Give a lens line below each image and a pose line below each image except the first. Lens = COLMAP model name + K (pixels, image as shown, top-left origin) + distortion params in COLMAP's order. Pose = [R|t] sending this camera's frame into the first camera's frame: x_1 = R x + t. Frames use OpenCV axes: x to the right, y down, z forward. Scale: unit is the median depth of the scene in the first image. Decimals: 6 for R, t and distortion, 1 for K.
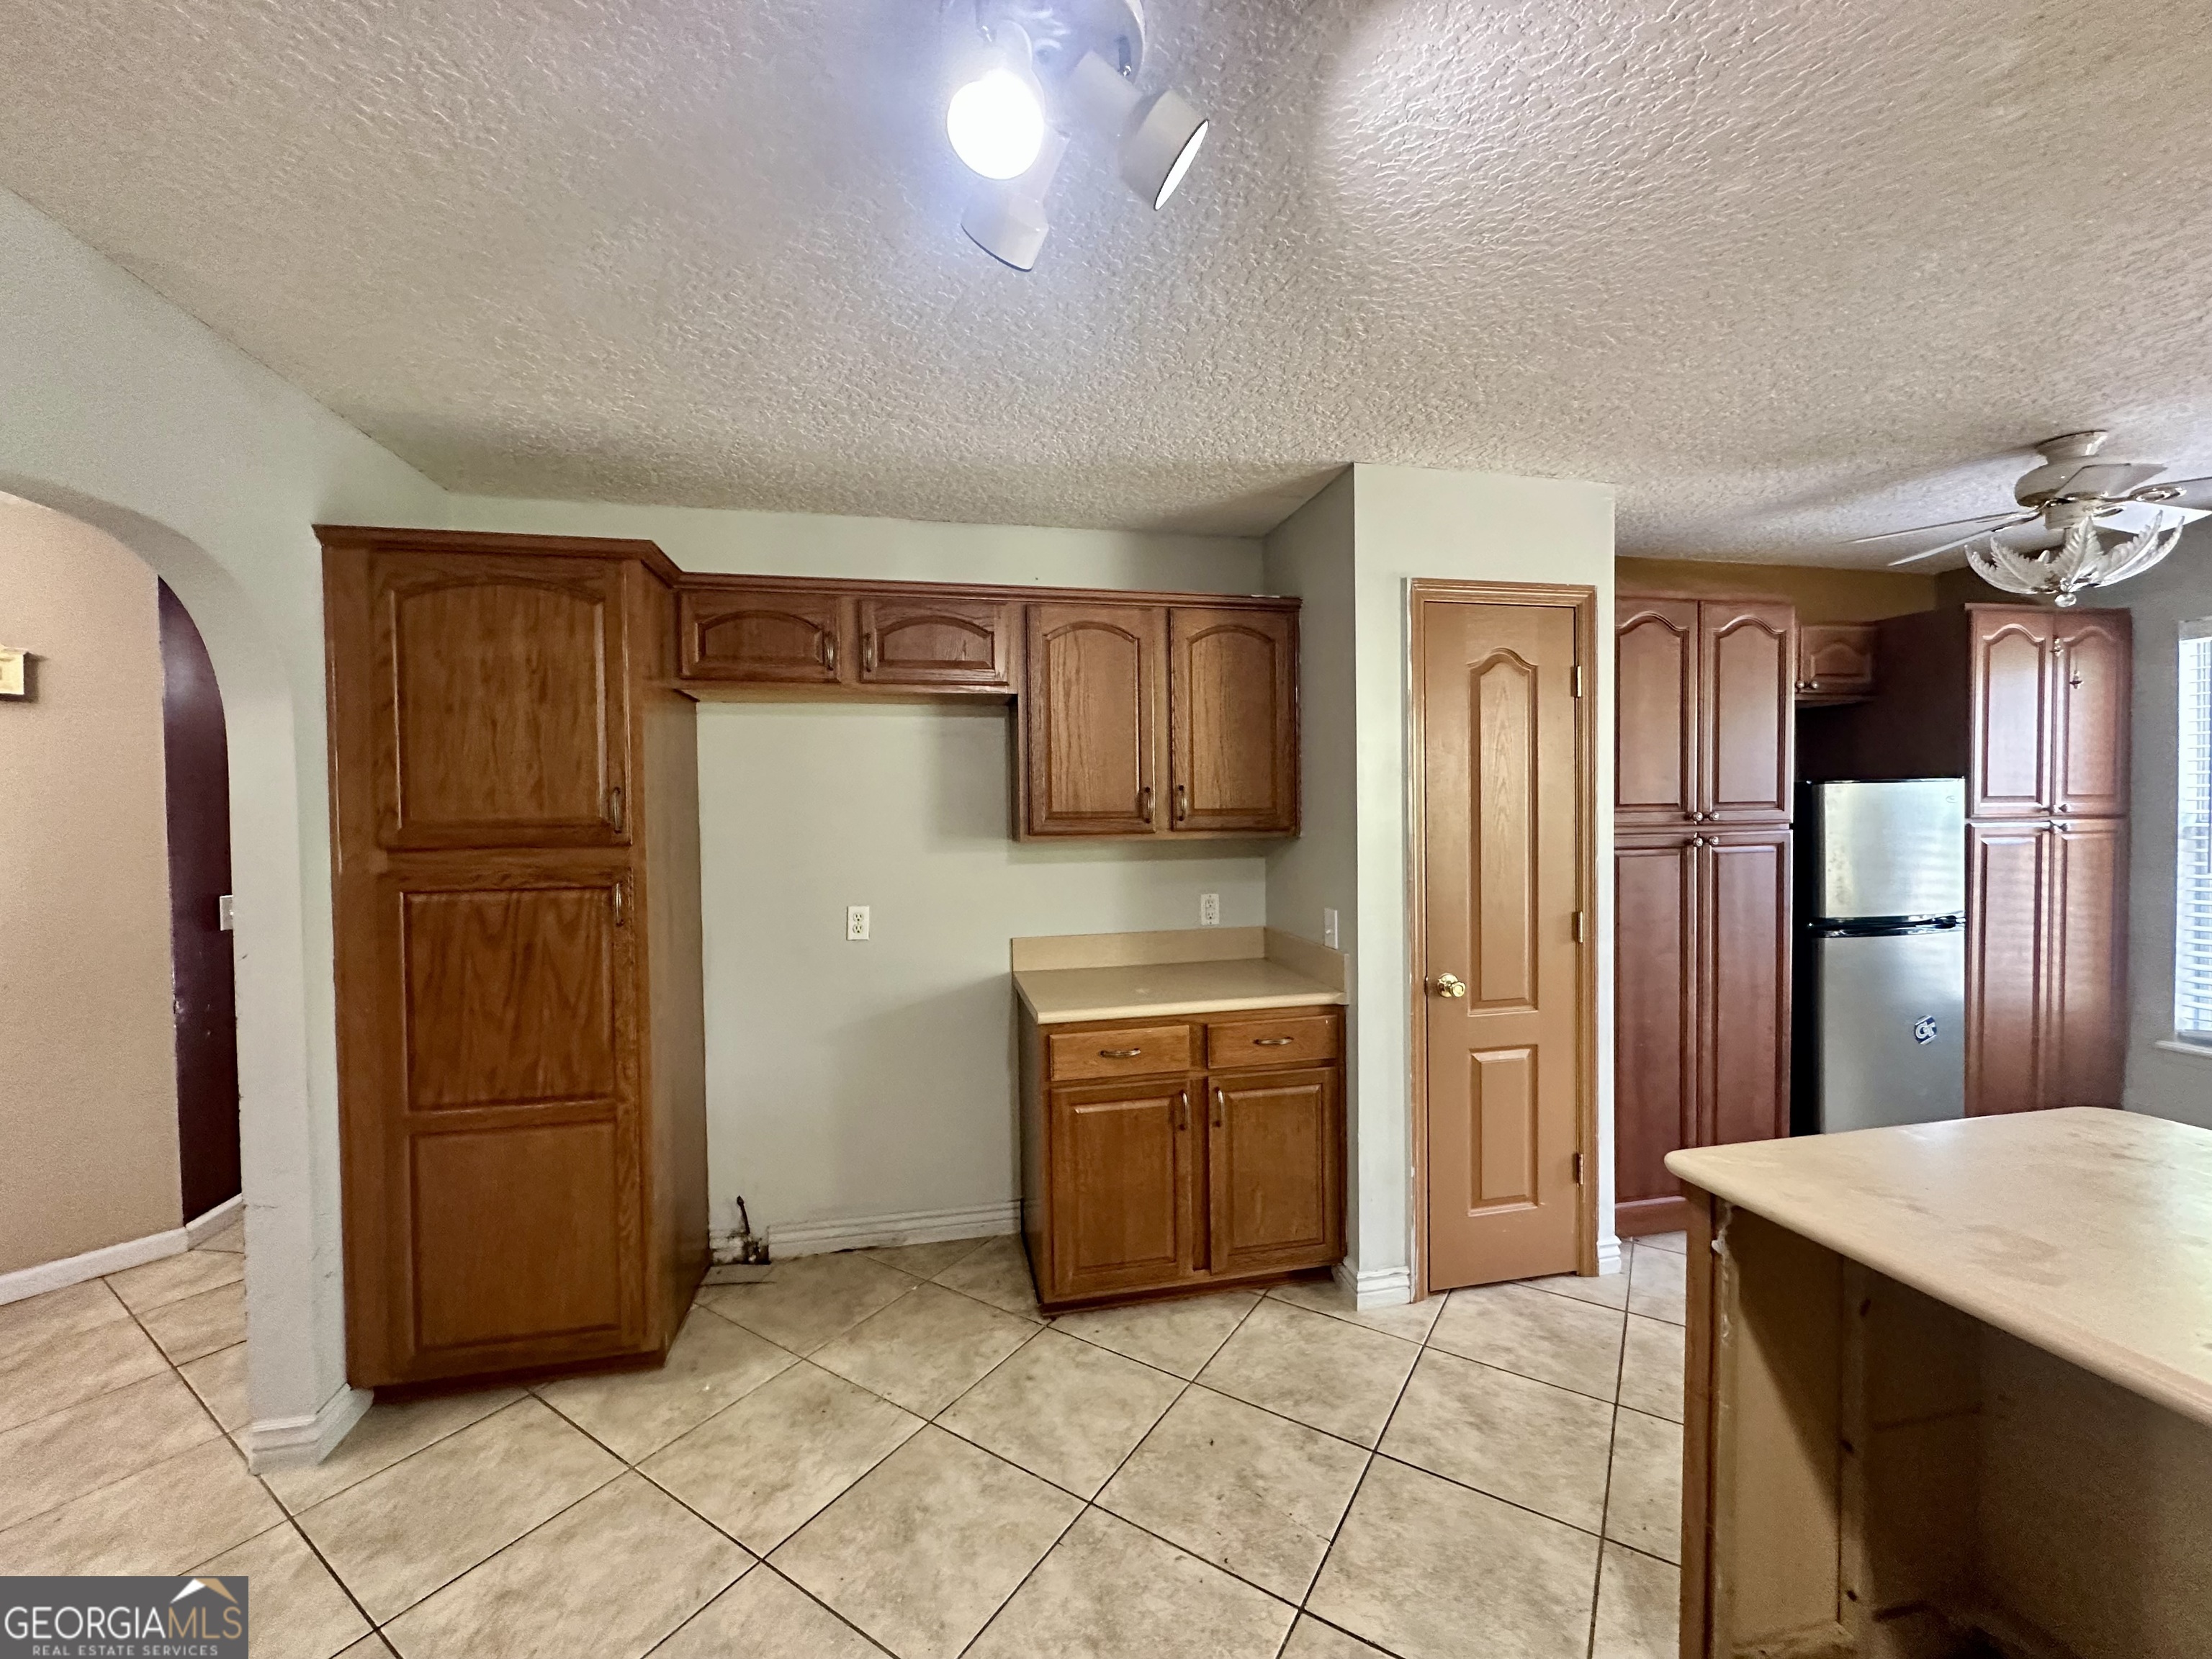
lens RADIAL K [[885.0, 0, 1104.6], [0, 885.0, 822.7], [0, 0, 1]] dist [-0.002174, 0.001053]
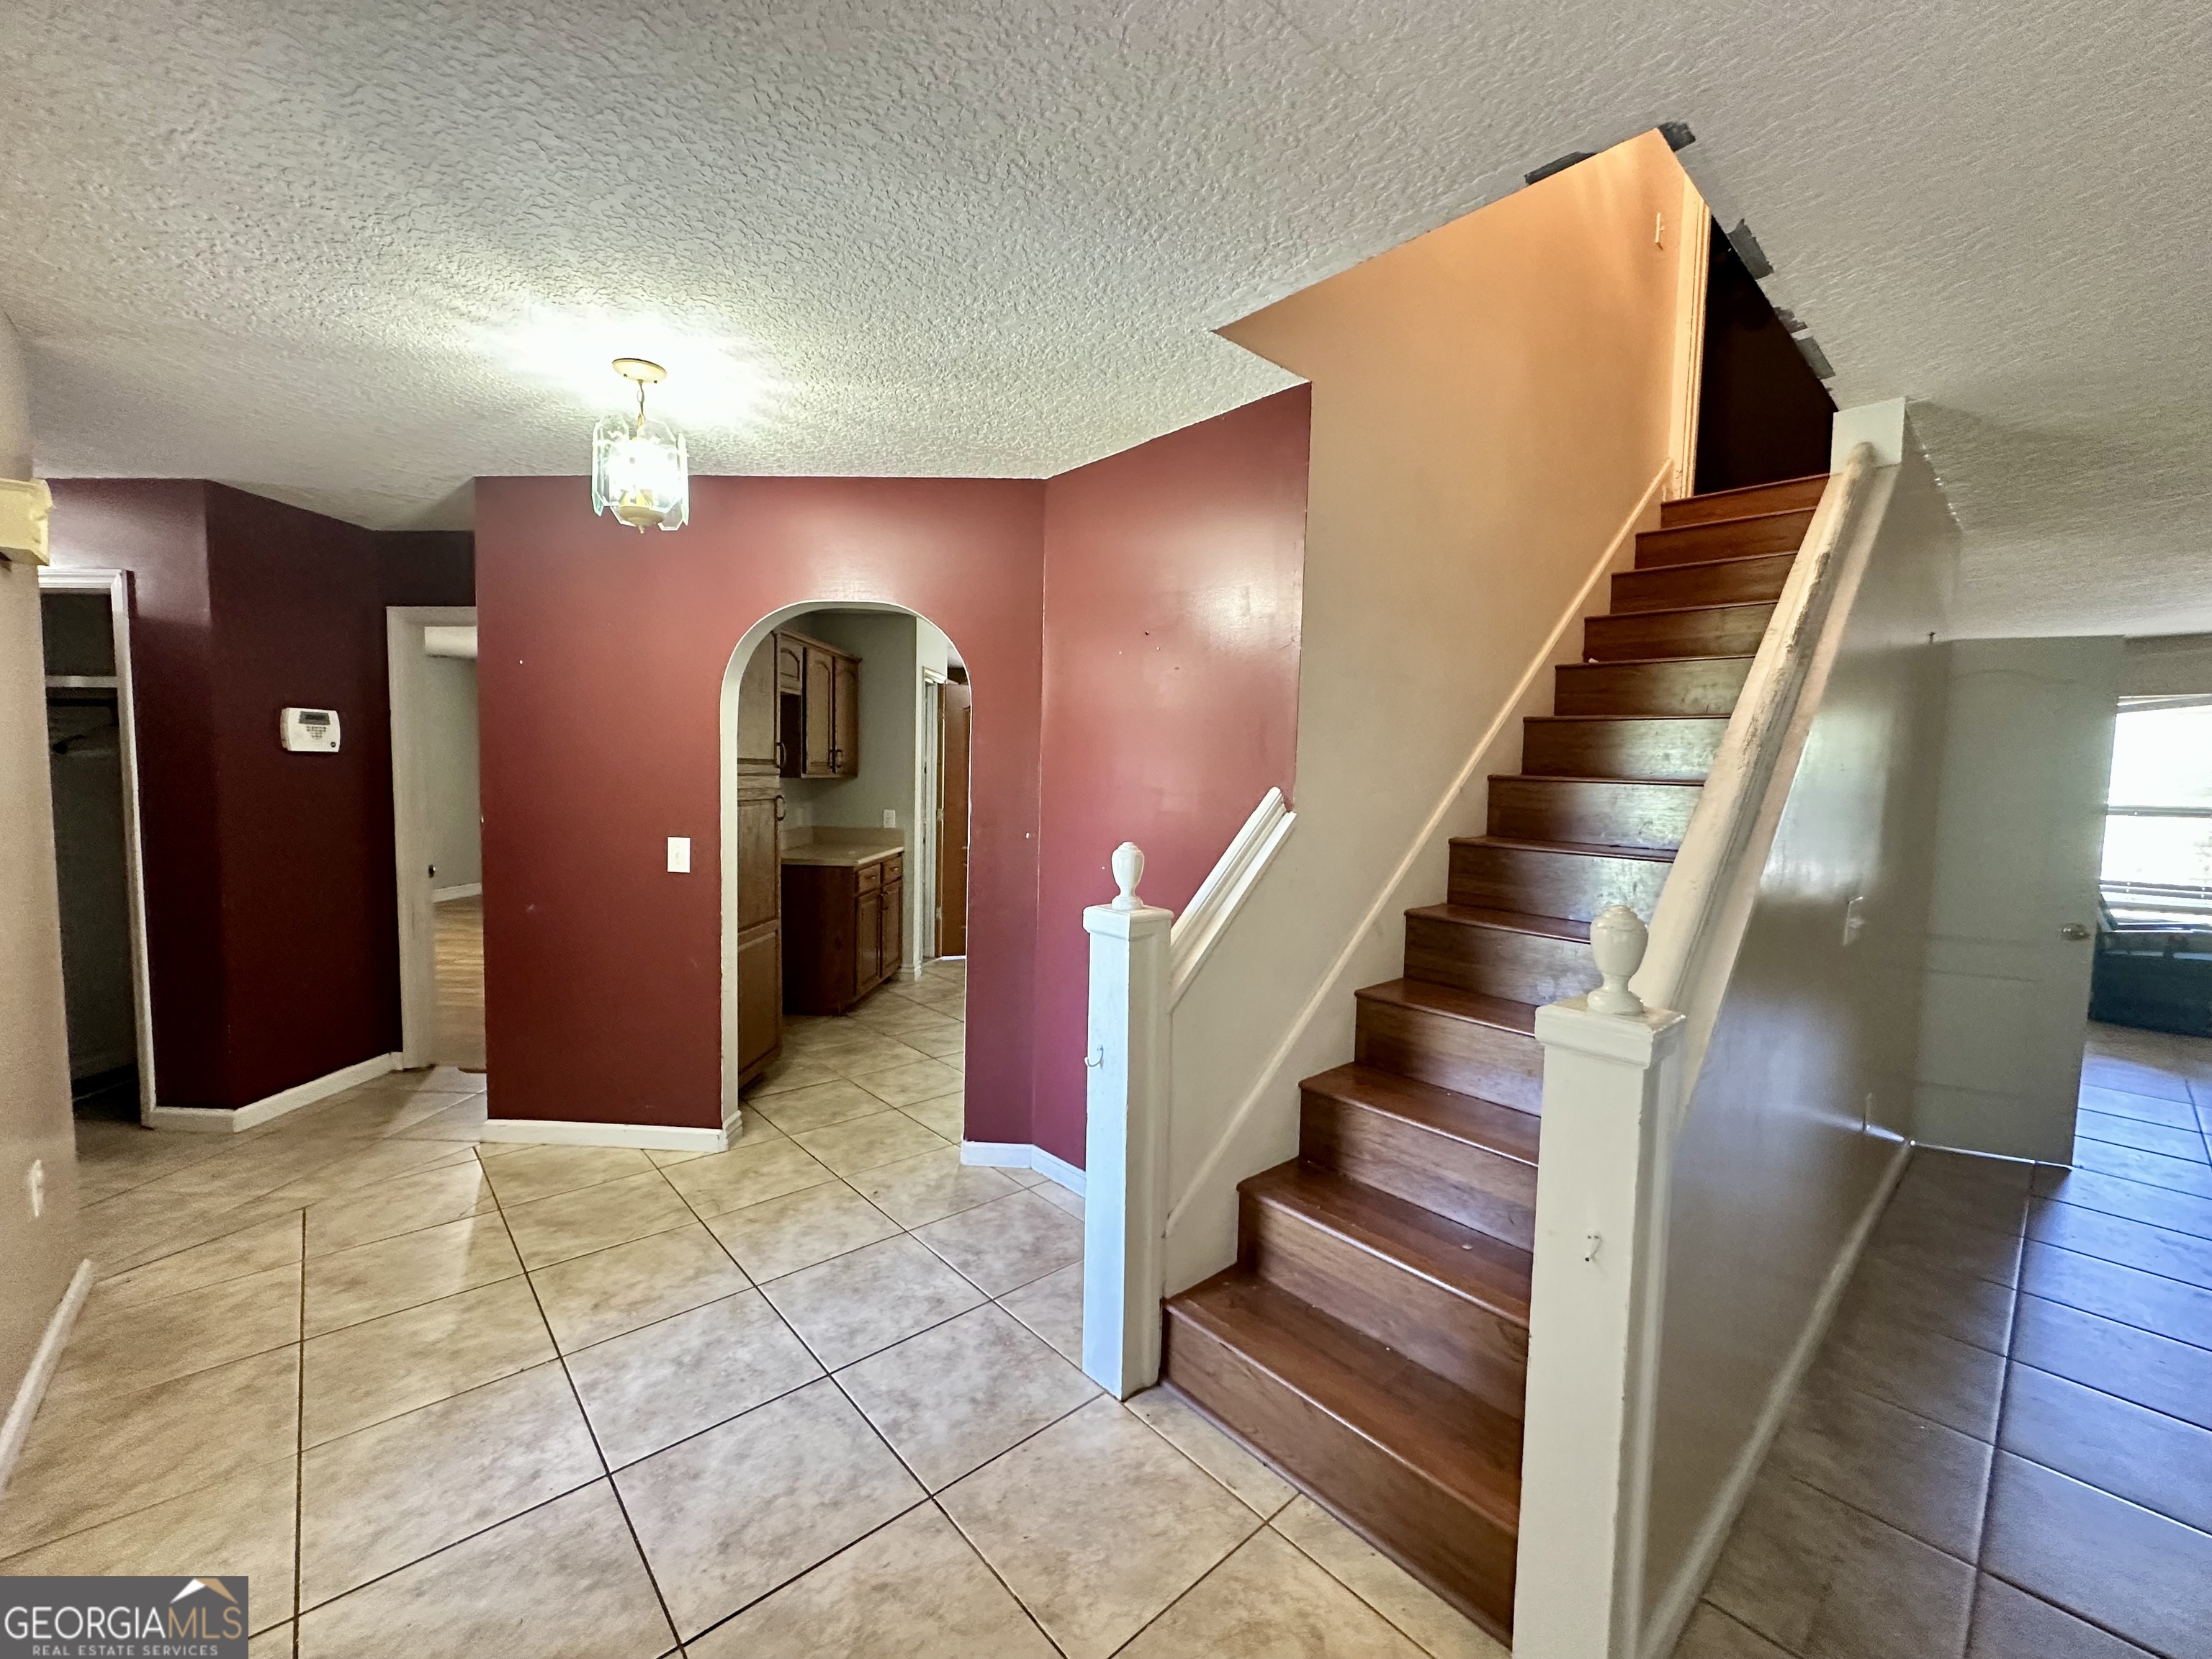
lens RADIAL K [[885.0, 0, 1102.0], [0, 885.0, 826.5], [0, 0, 1]] dist [-0.002174, 0.001053]
pose [[0.263734, -0.047427, 0.963429, -1.814024], [-0.007376, 0.998662, 0.051181, 0.025553], [-0.964567, -0.020605, 0.263032, -0.079210]]
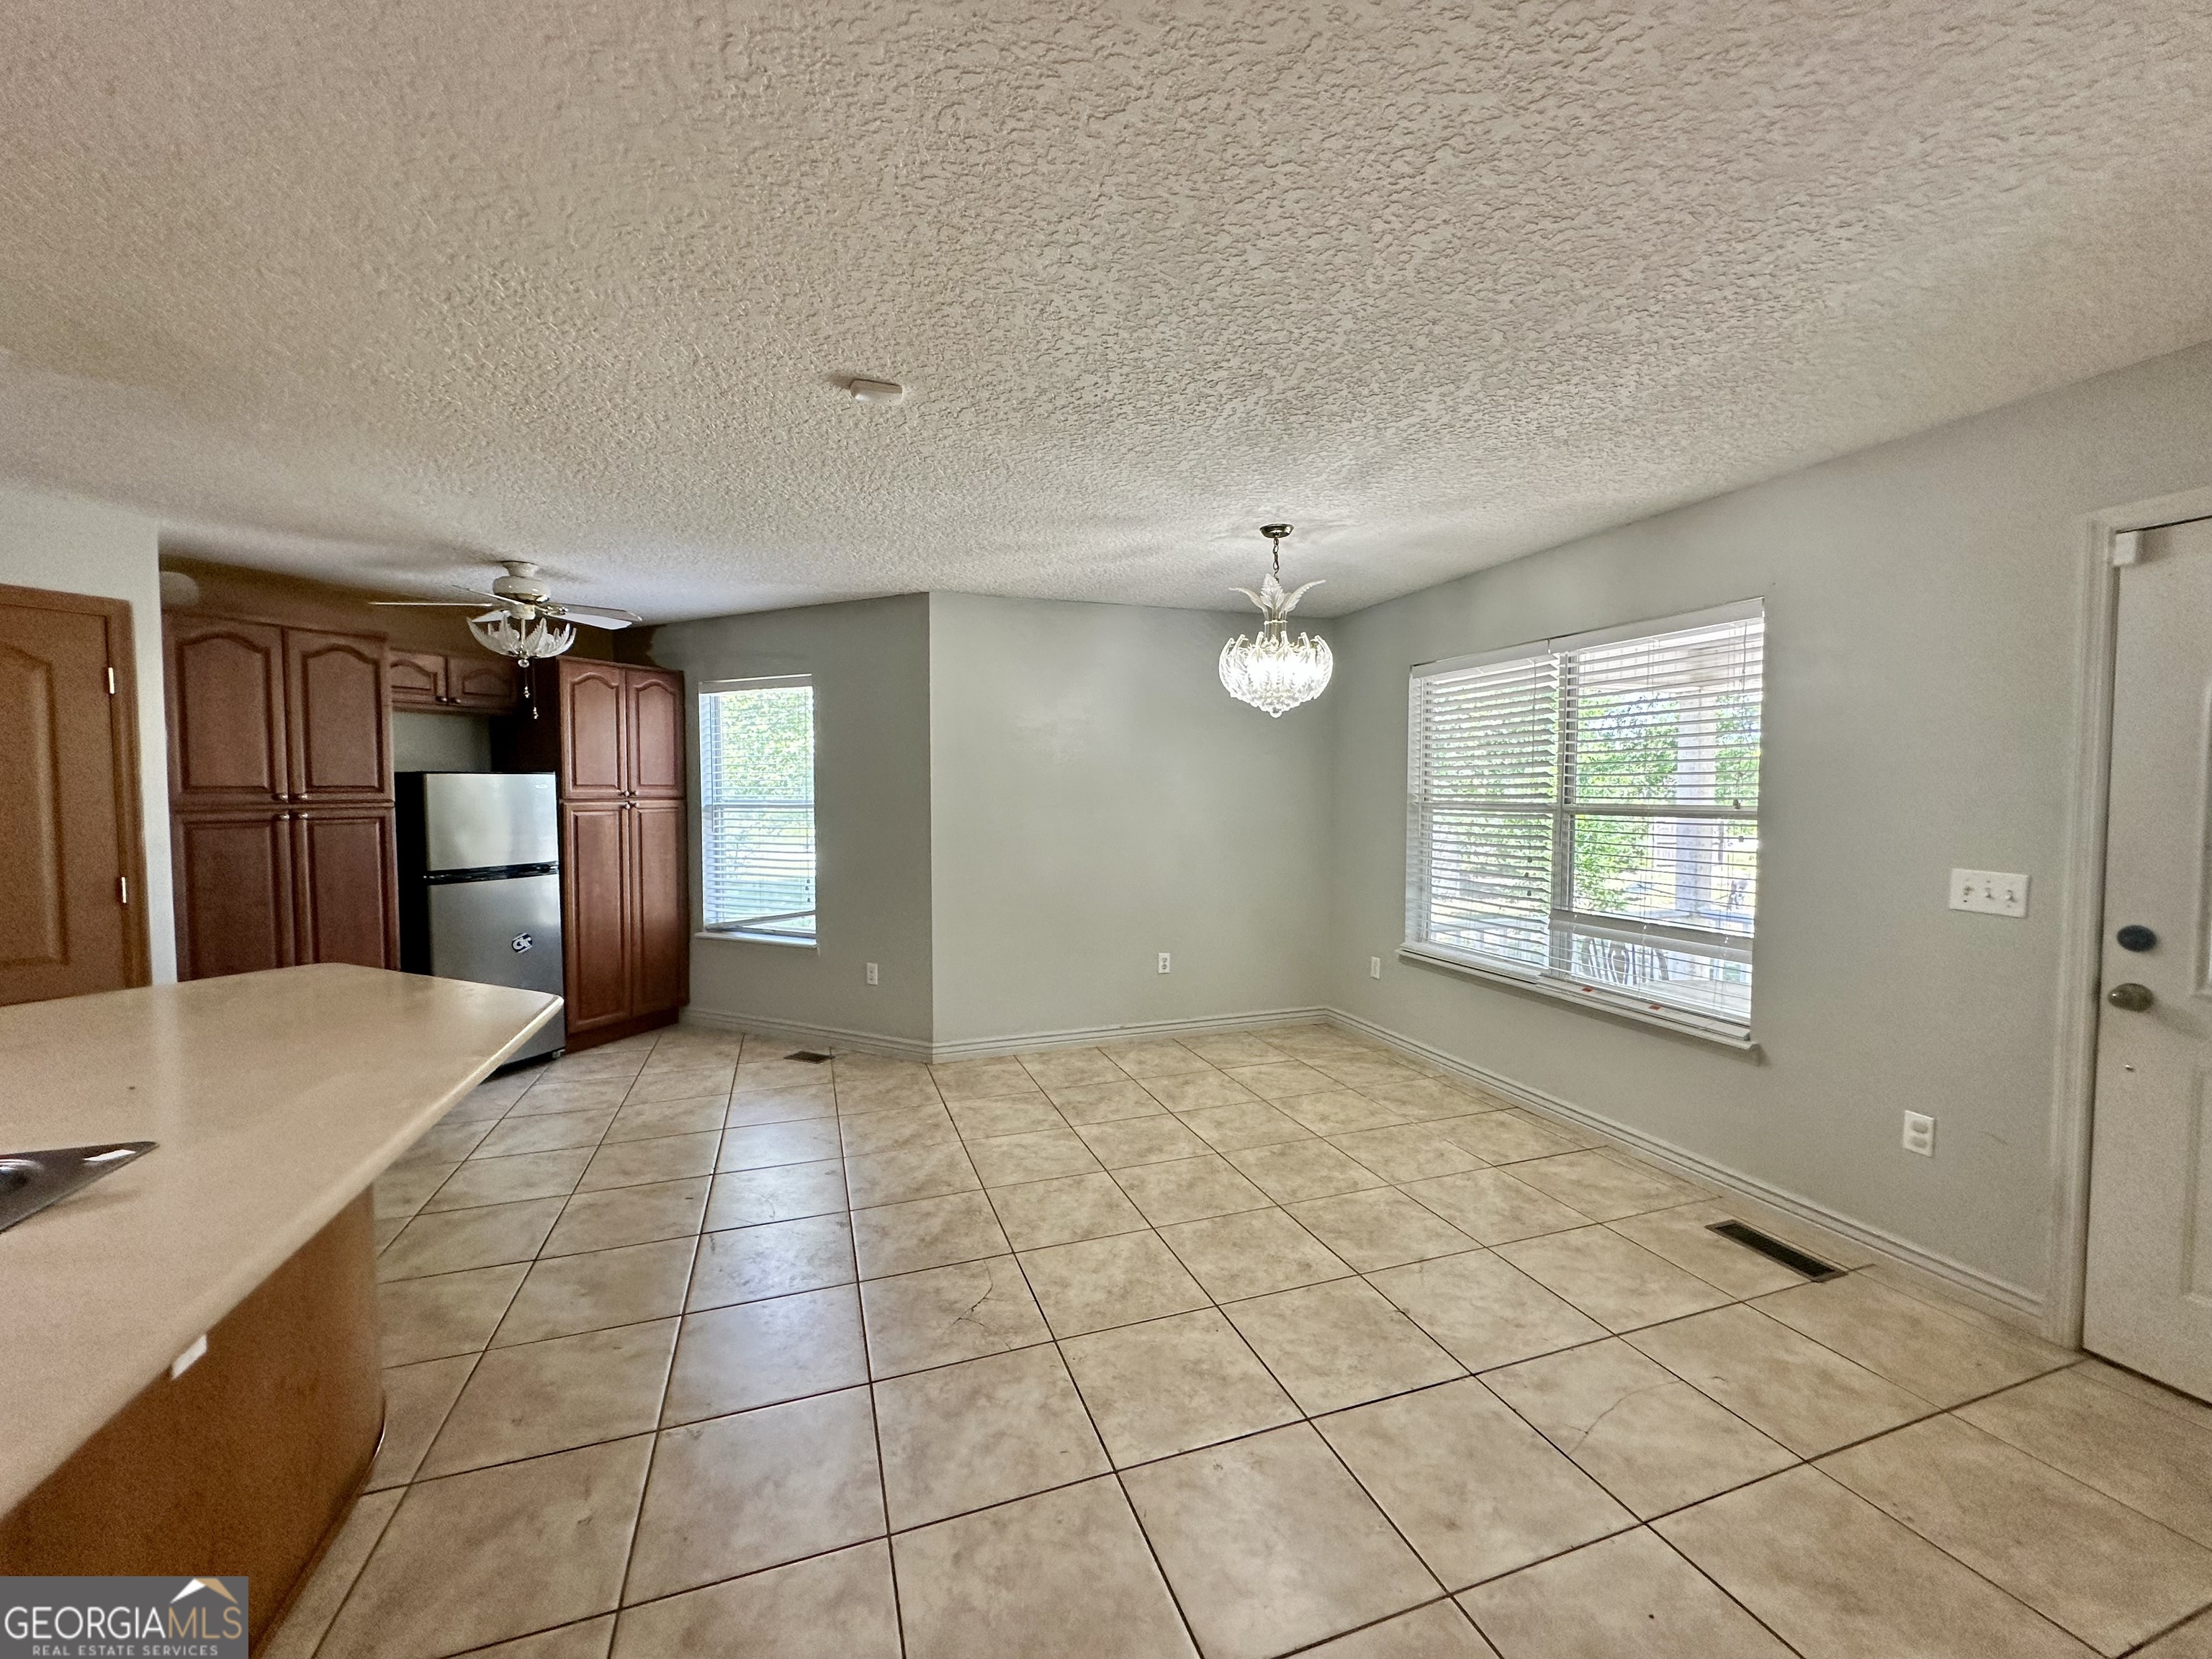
lens RADIAL K [[885.0, 0, 1109.0], [0, 885.0, 825.0], [0, 0, 1]] dist [-0.002174, 0.001053]
pose [[0.615047, -0.021361, 0.788201, 0.443891], [0.007444, 0.999746, 0.021285, 0.016413], [-0.788455, -0.007224, 0.615050, -0.792623]]
